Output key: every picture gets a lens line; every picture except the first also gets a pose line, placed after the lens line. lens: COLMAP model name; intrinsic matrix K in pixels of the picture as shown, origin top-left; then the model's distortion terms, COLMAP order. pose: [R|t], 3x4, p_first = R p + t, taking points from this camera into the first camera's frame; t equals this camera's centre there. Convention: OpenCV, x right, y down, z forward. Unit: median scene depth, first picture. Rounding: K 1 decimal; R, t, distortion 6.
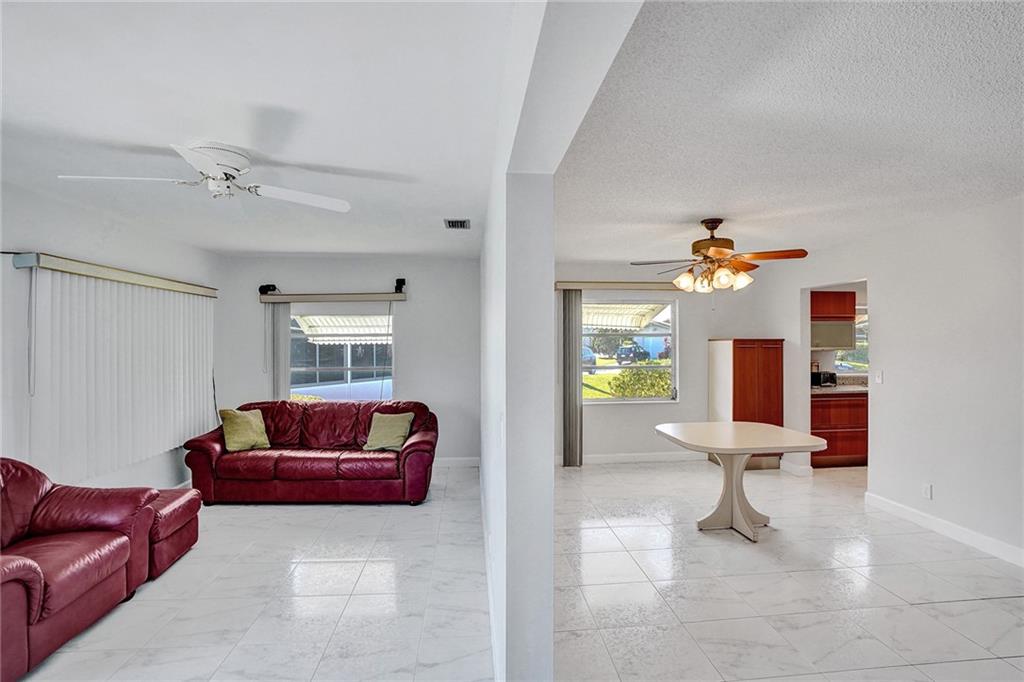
lens RADIAL K [[486.4, 0, 515.2], [0, 486.4, 338.3], [0, 0, 1]] dist [-0.050363, 0.018282]
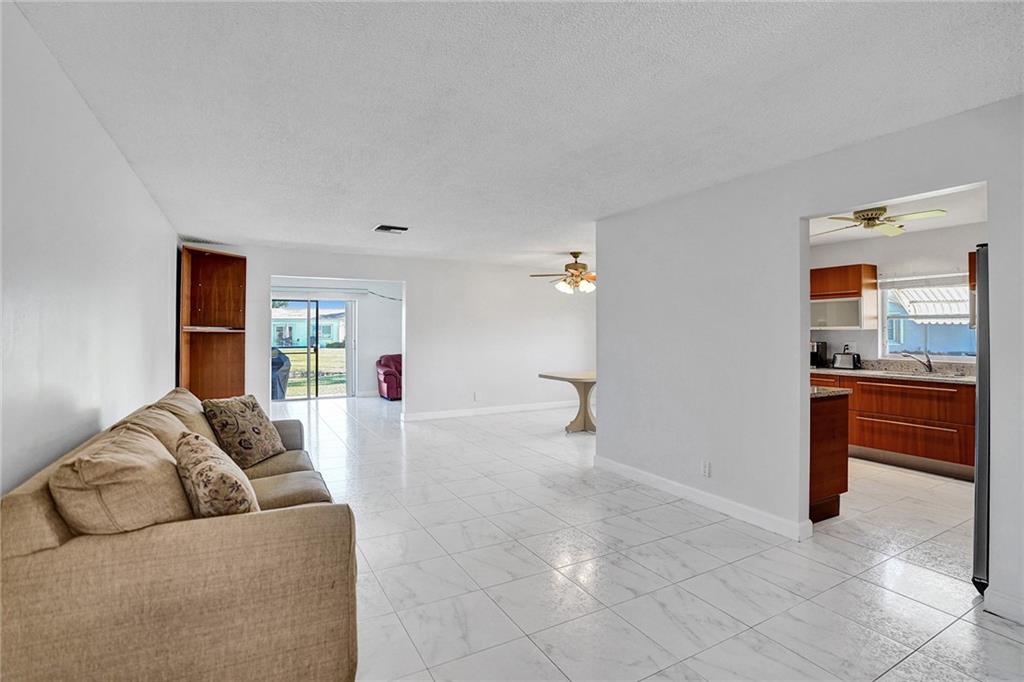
lens RADIAL K [[487.1, 0, 517.7], [0, 487.1, 333.9], [0, 0, 1]] dist [-0.060235, 0.021925]
pose [[0.413061, 0.003549, -0.910697, 1.722659], [0.000092, 0.999992, 0.003939, 0.040326], [0.910704, -0.001711, 0.413057, 0.065332]]
